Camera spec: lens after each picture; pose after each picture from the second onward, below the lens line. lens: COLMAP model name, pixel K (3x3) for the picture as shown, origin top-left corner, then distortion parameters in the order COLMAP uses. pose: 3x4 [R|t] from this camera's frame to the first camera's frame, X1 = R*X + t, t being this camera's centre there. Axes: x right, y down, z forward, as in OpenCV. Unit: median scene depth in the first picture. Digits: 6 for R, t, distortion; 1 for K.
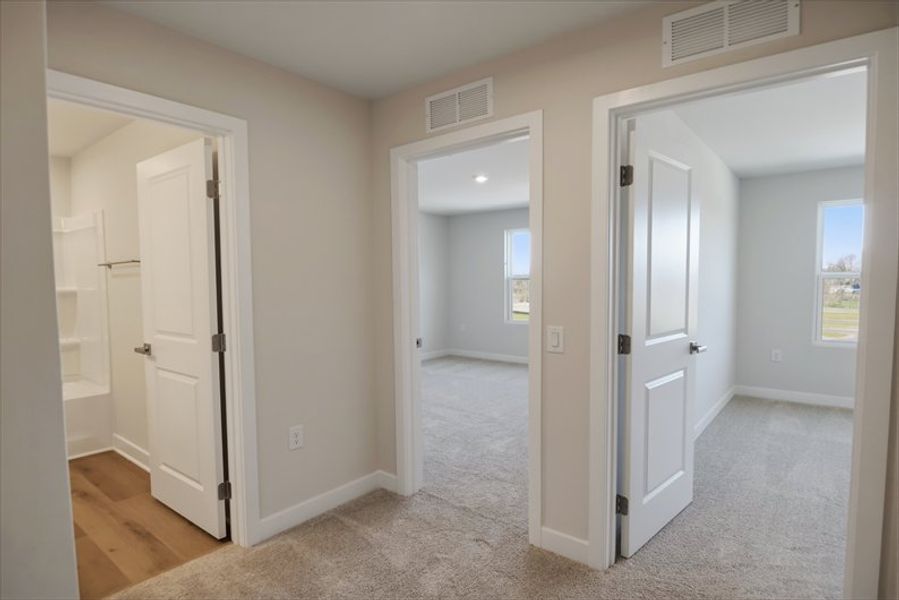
lens RADIAL K [[485.8, 0, 447.2], [0, 485.8, 309.5], [0, 0, 1]] dist [-0.001089, -0.008398]
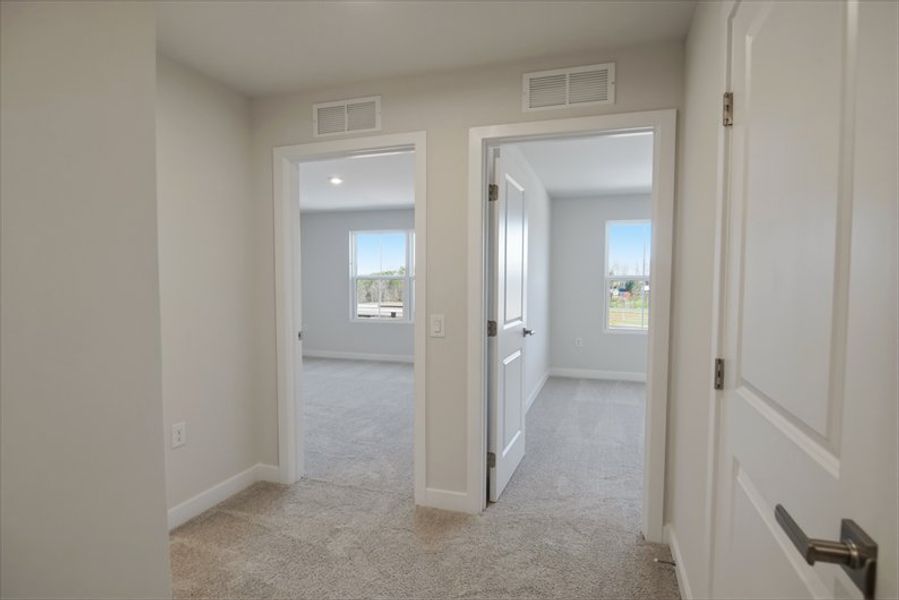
lens RADIAL K [[485.8, 0, 447.2], [0, 485.8, 309.5], [0, 0, 1]] dist [-0.001089, -0.008398]
pose [[0.935348, -0.009017, 0.353615, -0.154120], [0.010843, 0.999936, -0.003184, 0.022203], [-0.353563, 0.006812, 0.935386, -0.101797]]
